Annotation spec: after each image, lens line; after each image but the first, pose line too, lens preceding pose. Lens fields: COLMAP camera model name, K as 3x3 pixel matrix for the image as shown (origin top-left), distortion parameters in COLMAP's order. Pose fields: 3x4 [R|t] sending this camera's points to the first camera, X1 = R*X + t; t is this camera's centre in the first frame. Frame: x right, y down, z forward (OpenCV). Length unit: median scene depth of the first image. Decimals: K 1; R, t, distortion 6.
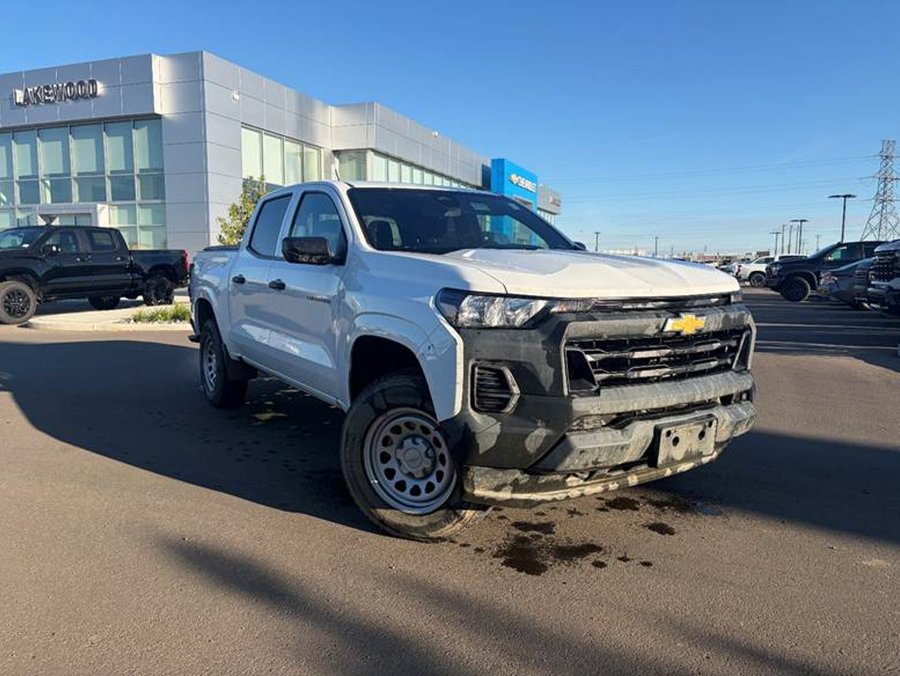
lens RADIAL K [[673.2, 0, 446.4], [0, 673.2, 340.2], [0, 0, 1]] dist [0.034906, -0.045043]
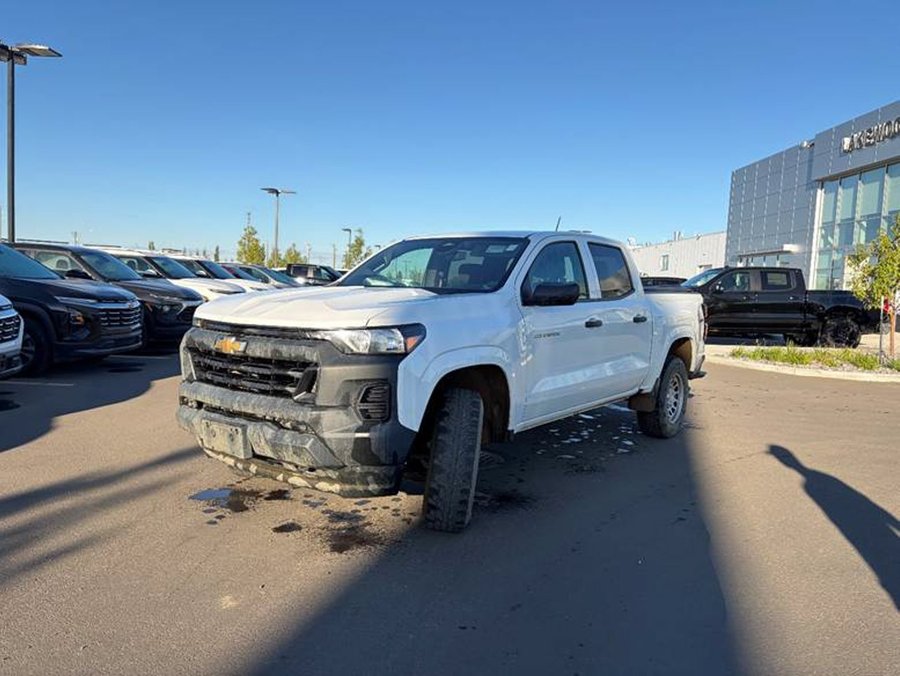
lens RADIAL K [[673.2, 0, 446.7], [0, 673.2, 337.0], [0, 0, 1]] dist [0.034906, -0.045043]
pose [[0.337320, 0.080937, -0.937904, 0.276623], [-0.139504, 0.989595, 0.035225, -0.023251], [0.930996, 0.118959, 0.345102, 0.154445]]
